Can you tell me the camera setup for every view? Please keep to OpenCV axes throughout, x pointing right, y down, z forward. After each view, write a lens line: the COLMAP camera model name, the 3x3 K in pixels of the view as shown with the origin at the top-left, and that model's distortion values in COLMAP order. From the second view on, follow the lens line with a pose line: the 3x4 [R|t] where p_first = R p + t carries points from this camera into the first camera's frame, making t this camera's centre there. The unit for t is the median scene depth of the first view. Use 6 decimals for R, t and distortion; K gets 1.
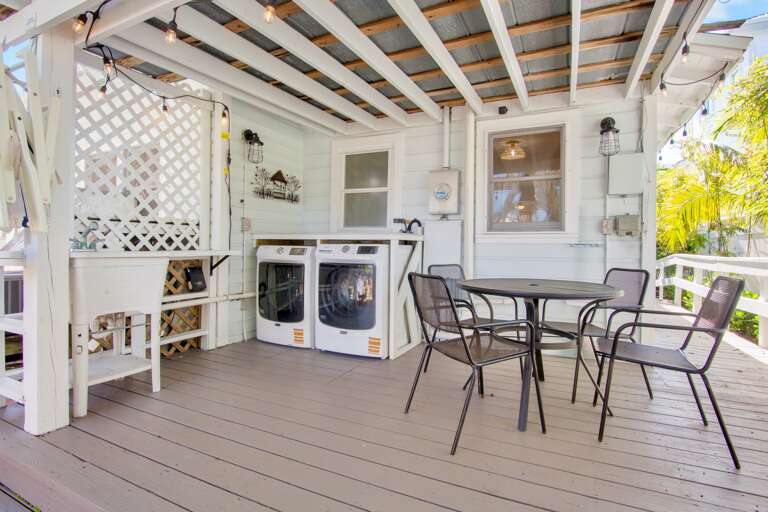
lens RADIAL K [[384.5, 0, 381.6], [0, 384.5, 246.6], [0, 0, 1]] dist [-0.005902, -0.001153]
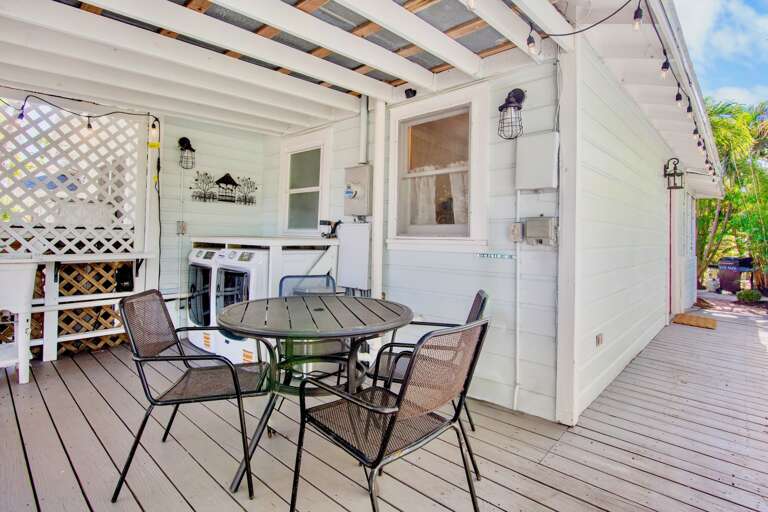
lens RADIAL K [[392.2, 0, 384.0], [0, 392.2, 227.6], [0, 0, 1]] dist [-0.002114, -0.000161]
pose [[0.951514, -0.002975, -0.307591, 0.546897], [-0.004759, 0.999691, -0.024391, -0.038216], [0.307569, 0.024673, 0.951206, 0.170597]]
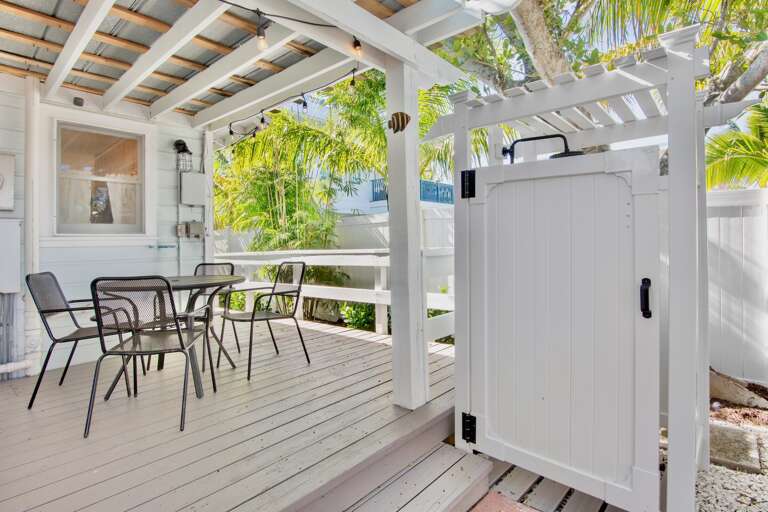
lens RADIAL K [[384.5, 0, 381.6], [0, 384.5, 246.6], [0, 0, 1]] dist [-0.005902, -0.001153]
pose [[0.286419, -0.022202, 0.957847, -0.362865], [0.026833, 0.999525, 0.015145, -0.003090], [-0.957729, 0.021364, 0.286879, 0.052388]]
